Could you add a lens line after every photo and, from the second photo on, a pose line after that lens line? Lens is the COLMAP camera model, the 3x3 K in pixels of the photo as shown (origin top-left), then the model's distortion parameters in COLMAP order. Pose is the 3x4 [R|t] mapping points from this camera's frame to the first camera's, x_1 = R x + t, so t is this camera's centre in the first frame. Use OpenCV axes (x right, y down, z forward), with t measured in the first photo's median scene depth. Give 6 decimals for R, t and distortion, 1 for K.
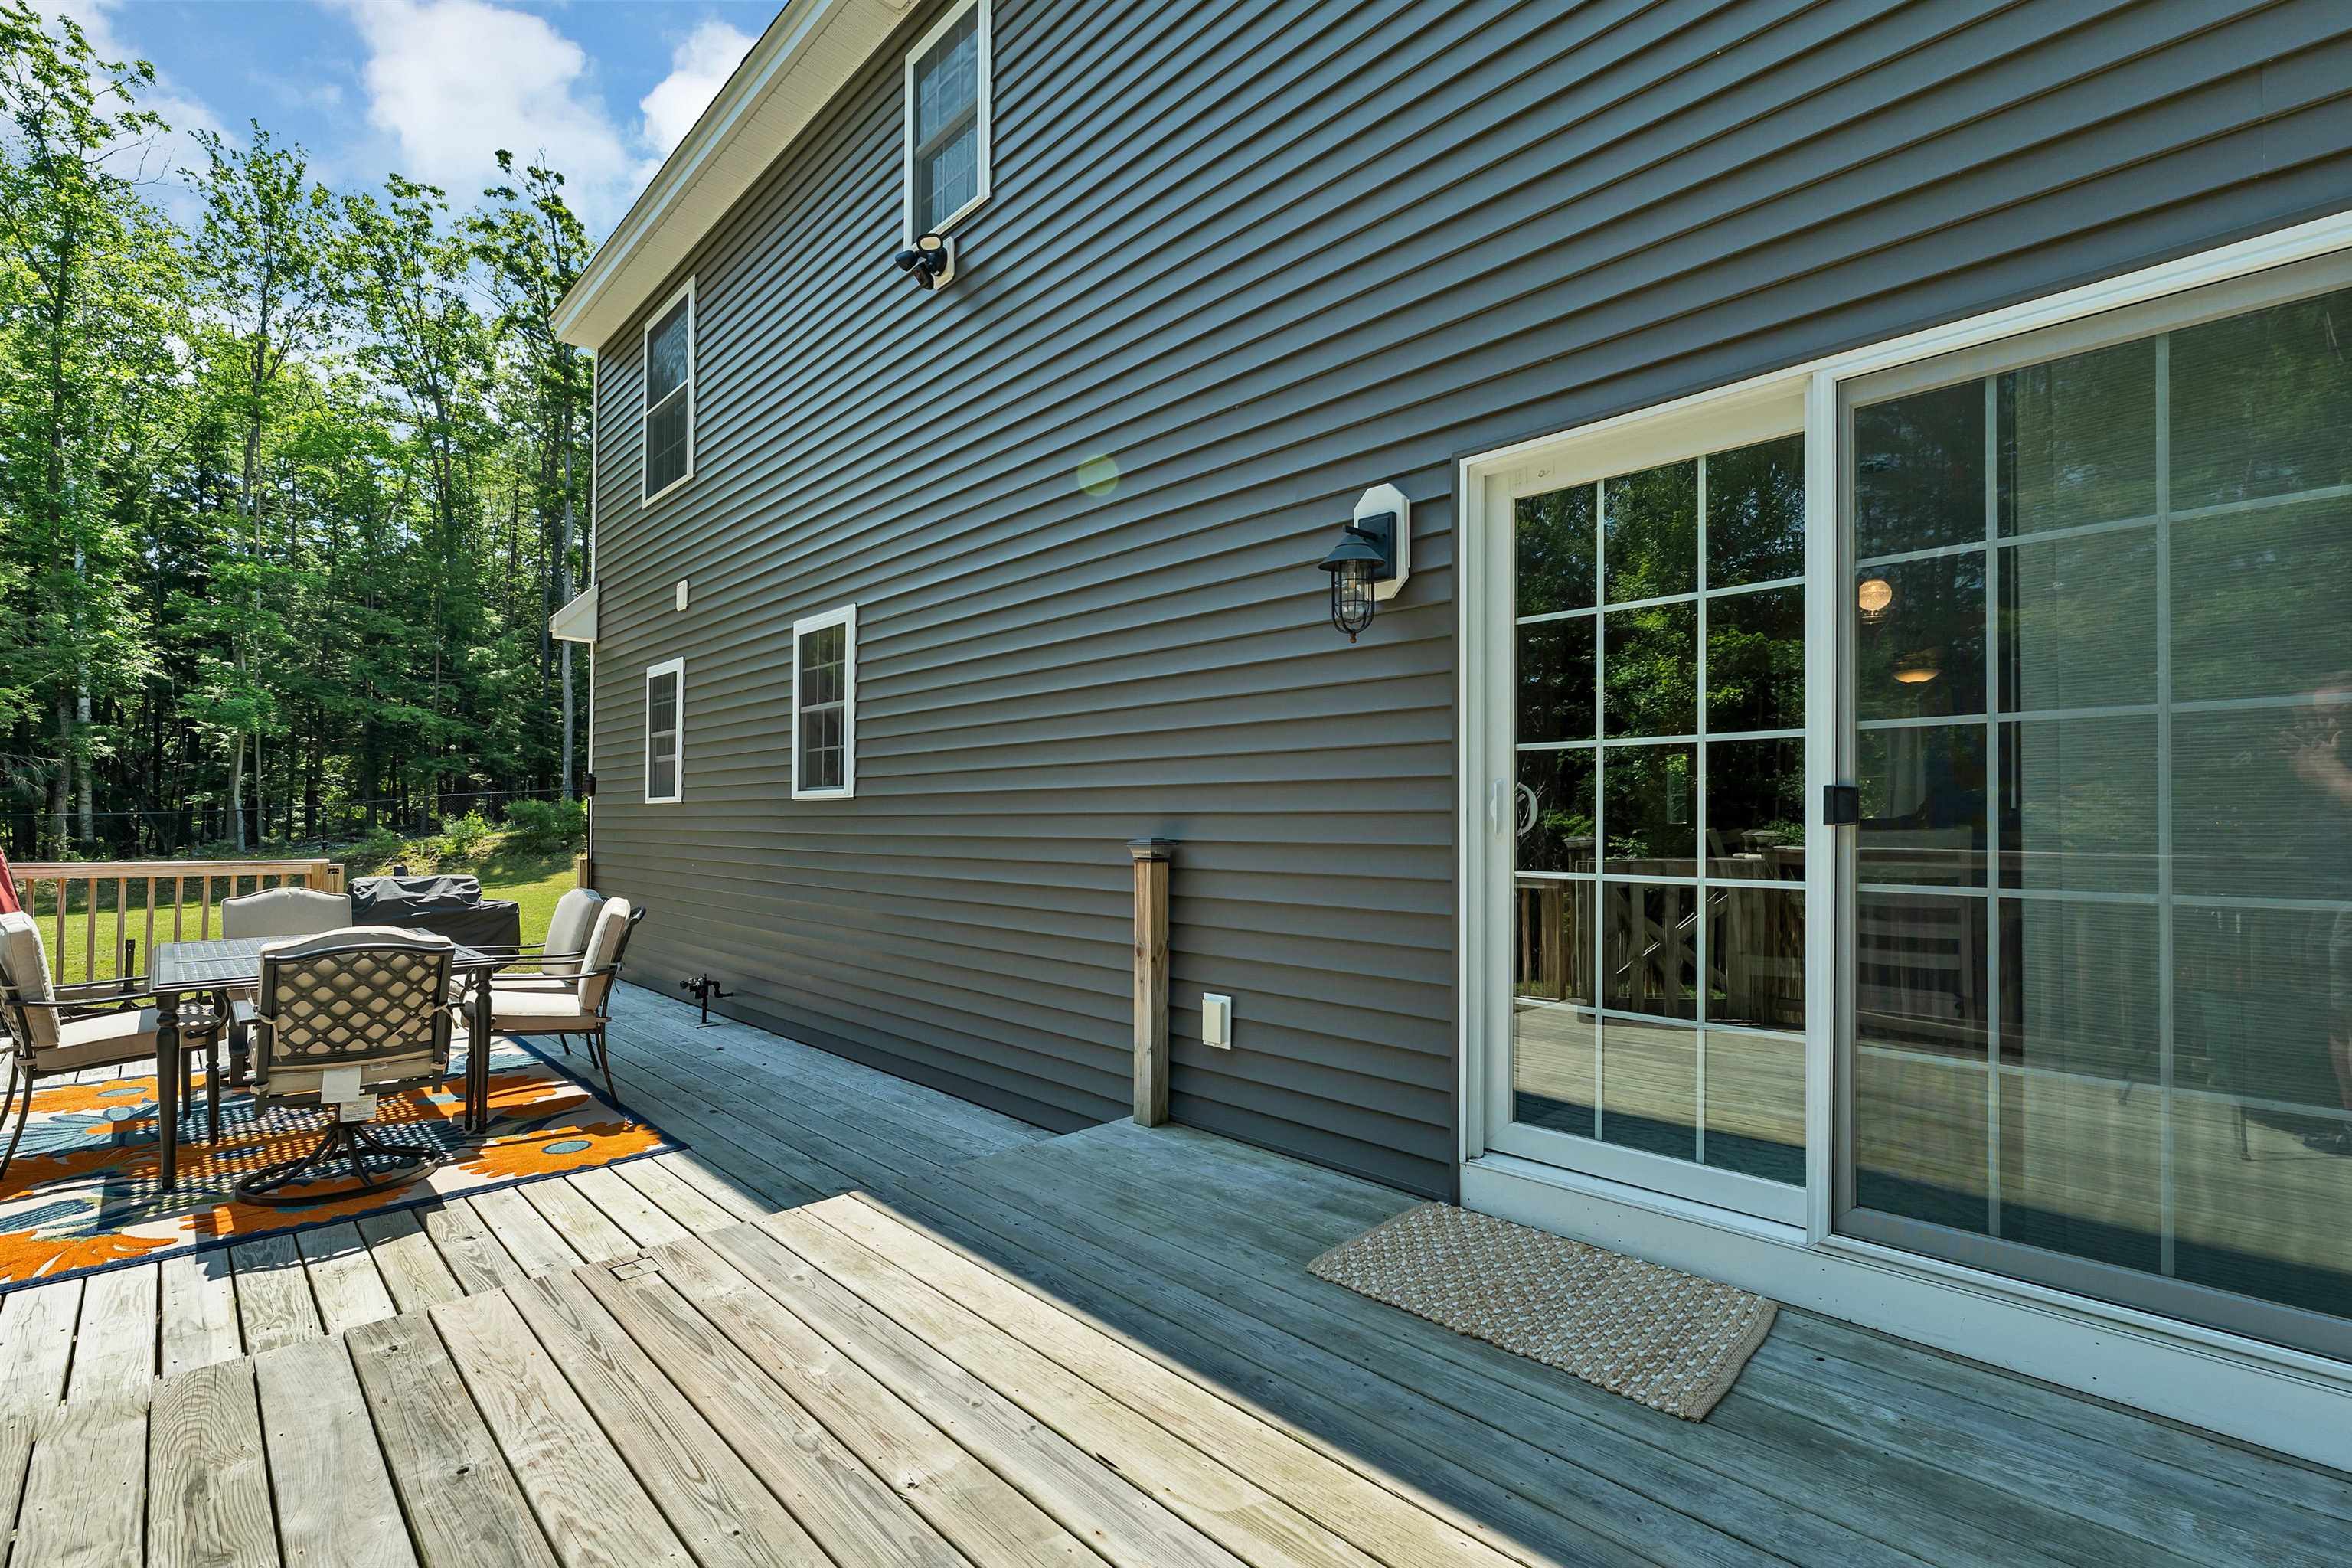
lens RADIAL K [[1015.0, 0, 1173.7], [0, 1015.0, 814.5], [0, 0, 1]] dist [0.000487, 0.000066]
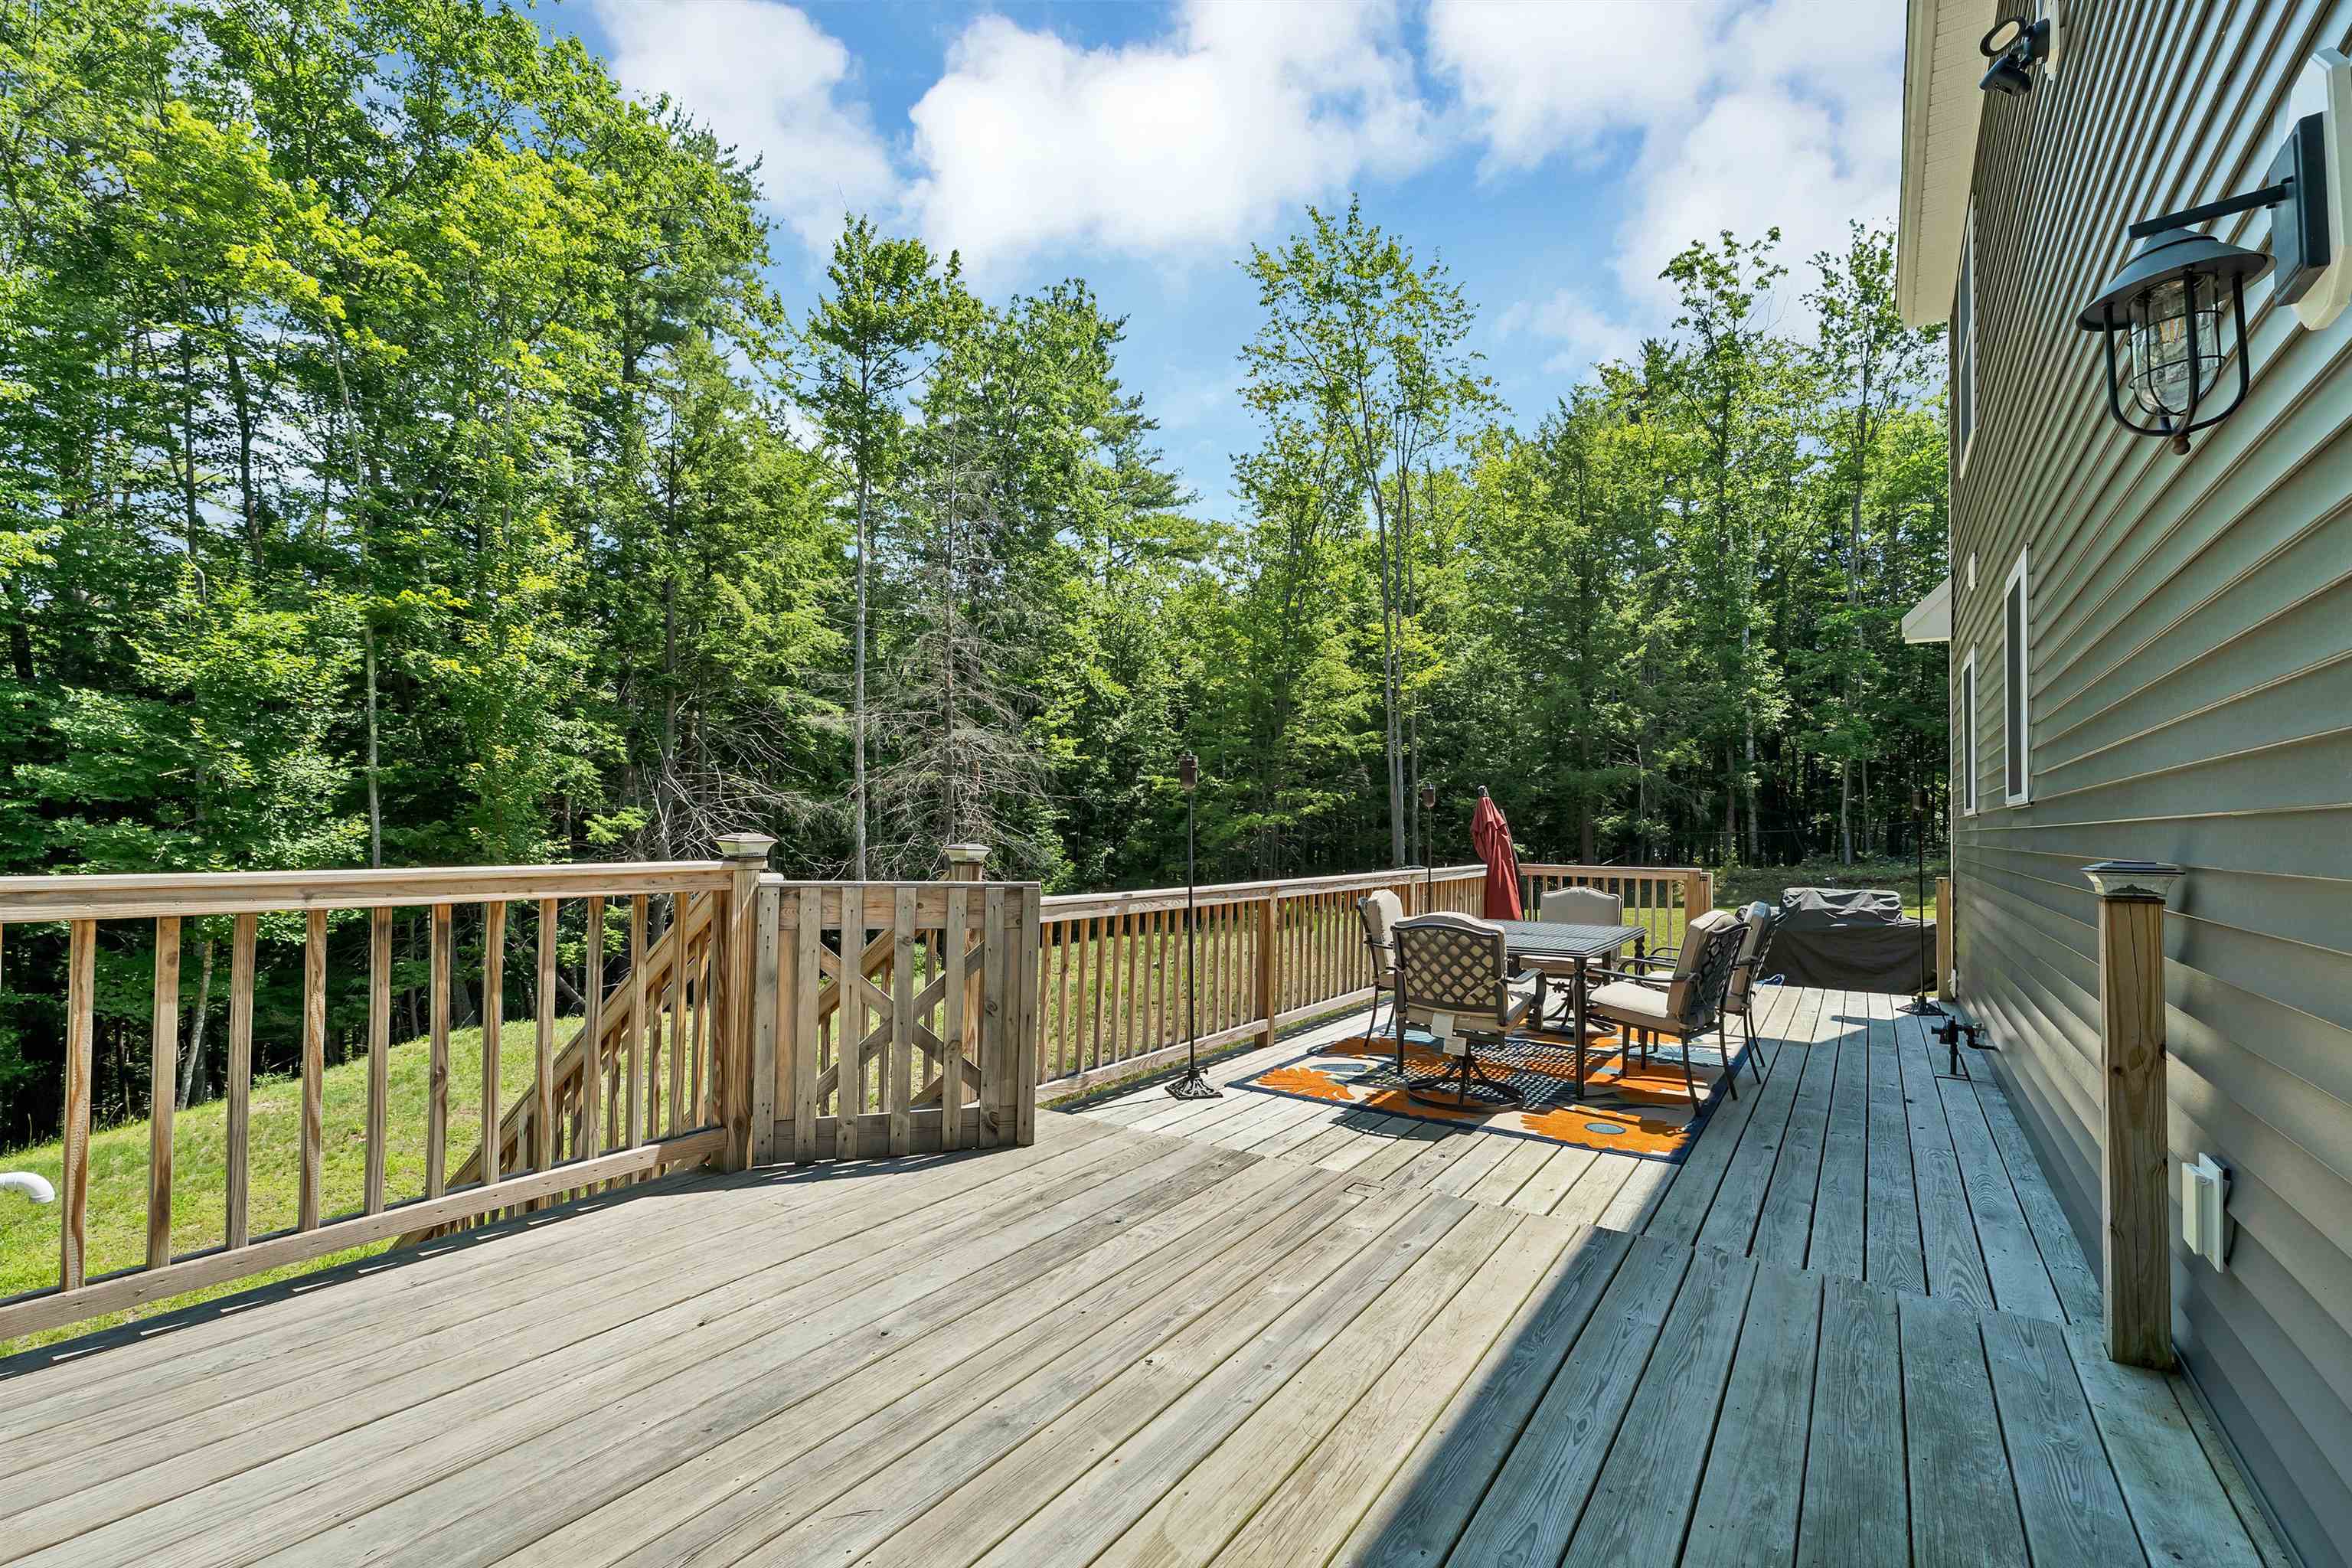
lens RADIAL K [[1015.0, 0, 1173.7], [0, 1015.0, 814.5], [0, 0, 1]] dist [0.000487, 0.000066]
pose [[0.185442, -0.021961, -0.982410, 0.635543], [0.005305, 0.999758, -0.021347, 0.009175], [0.982641, -0.001253, 0.185513, 0.512192]]
